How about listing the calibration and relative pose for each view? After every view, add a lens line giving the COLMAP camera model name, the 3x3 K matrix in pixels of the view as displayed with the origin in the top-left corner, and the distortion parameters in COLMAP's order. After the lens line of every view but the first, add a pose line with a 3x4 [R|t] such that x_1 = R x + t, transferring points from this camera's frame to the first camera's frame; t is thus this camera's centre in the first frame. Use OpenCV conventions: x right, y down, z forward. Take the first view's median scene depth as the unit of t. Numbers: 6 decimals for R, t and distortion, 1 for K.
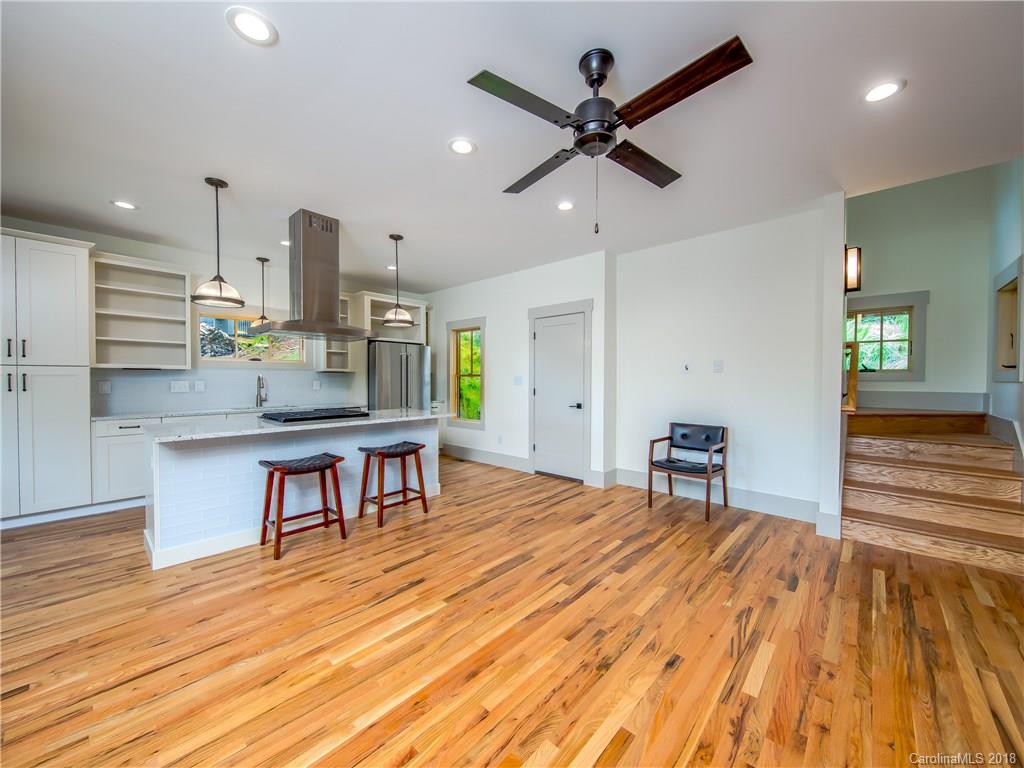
lens RADIAL K [[397.3, 0, 517.1], [0, 397.3, 386.7], [0, 0, 1]] dist [0.015322, -0.009169]
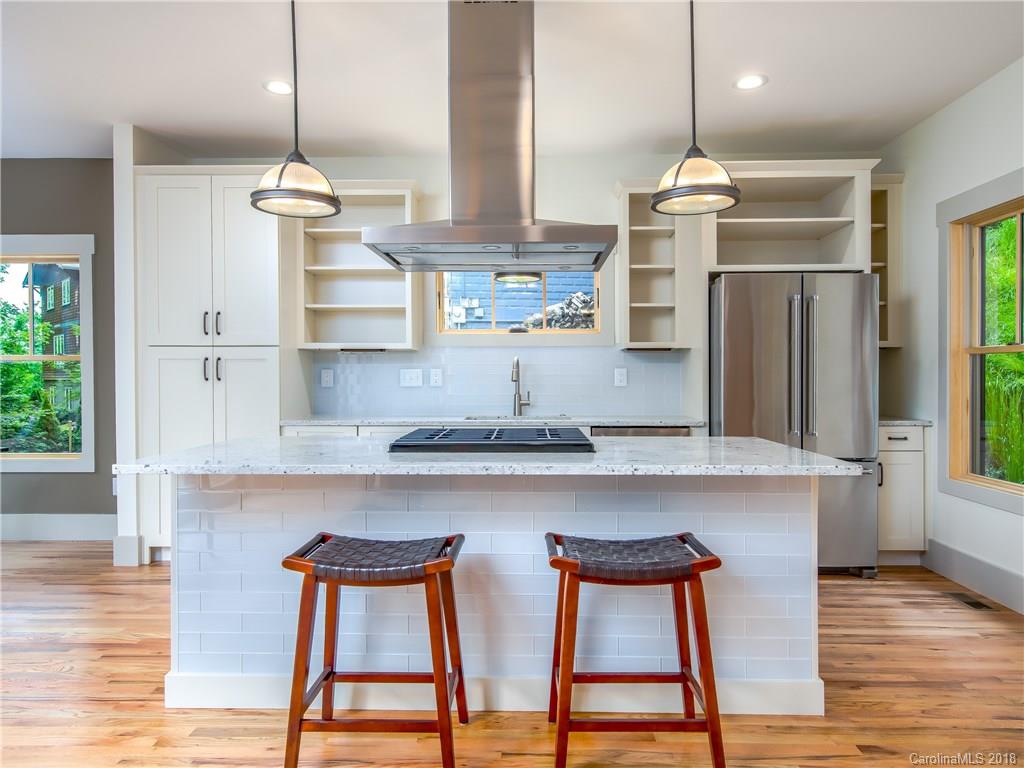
lens RADIAL K [[667.6, 0, 508.3], [0, 667.6, 368.9], [0, 0, 1]] dist [0.006073, 0.001208]
pose [[0.647566, -0.010457, -0.761937, 0.088803], [-0.012250, 0.999634, -0.024130, 0.015549], [0.761911, 0.024960, 0.647201, 0.754228]]
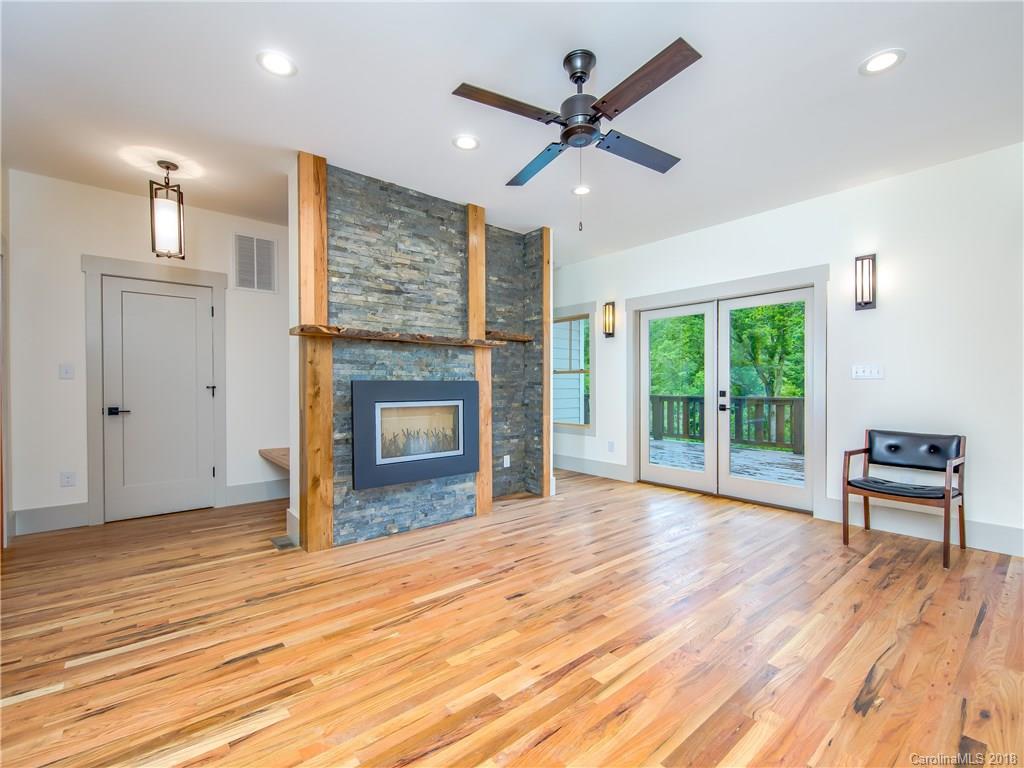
lens RADIAL K [[463.3, 0, 516.1], [0, 463.3, 395.3], [0, 0, 1]] dist [0.014820, -0.000113]
pose [[-0.991348, -0.007872, 0.131025, 0.145758], [-0.002499, 0.999151, 0.041125, 0.022744], [-0.131237, 0.040441, -0.990526, 1.611437]]
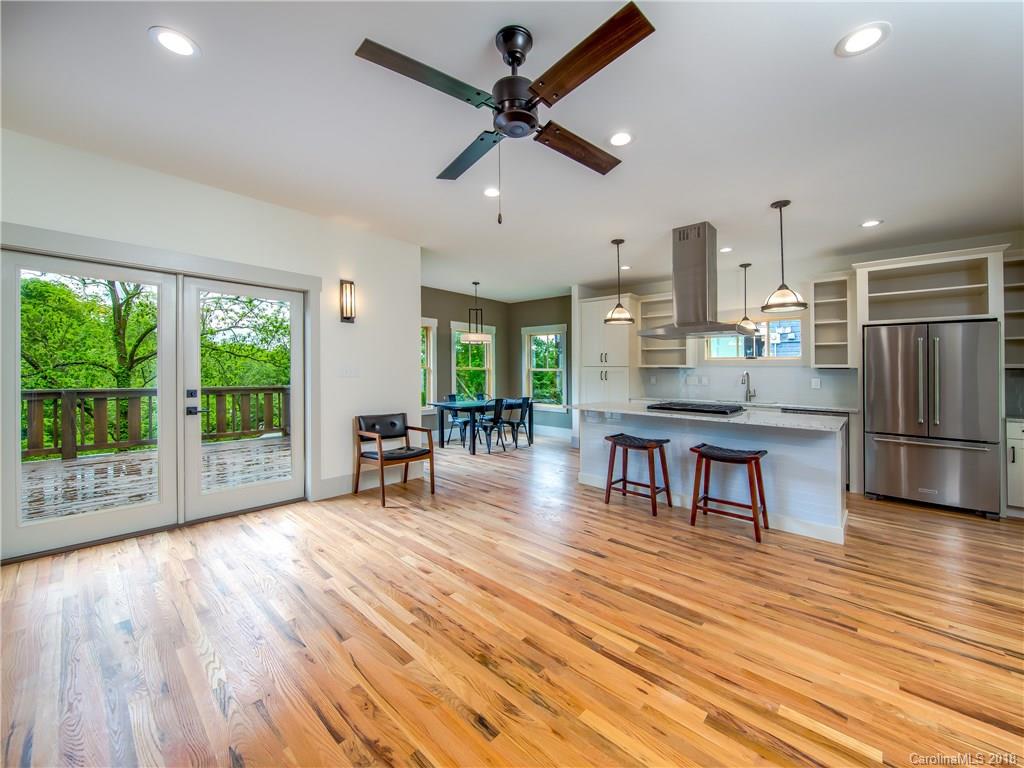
lens RADIAL K [[395.2, 0, 515.6], [0, 395.2, 368.8], [0, 0, 1]] dist [0.001476, -0.000124]
pose [[-0.004840, -0.009624, -0.999942, 0.812200], [-0.033969, 0.999378, -0.009454, -0.009958], [0.999411, 0.033921, -0.005164, 0.714722]]
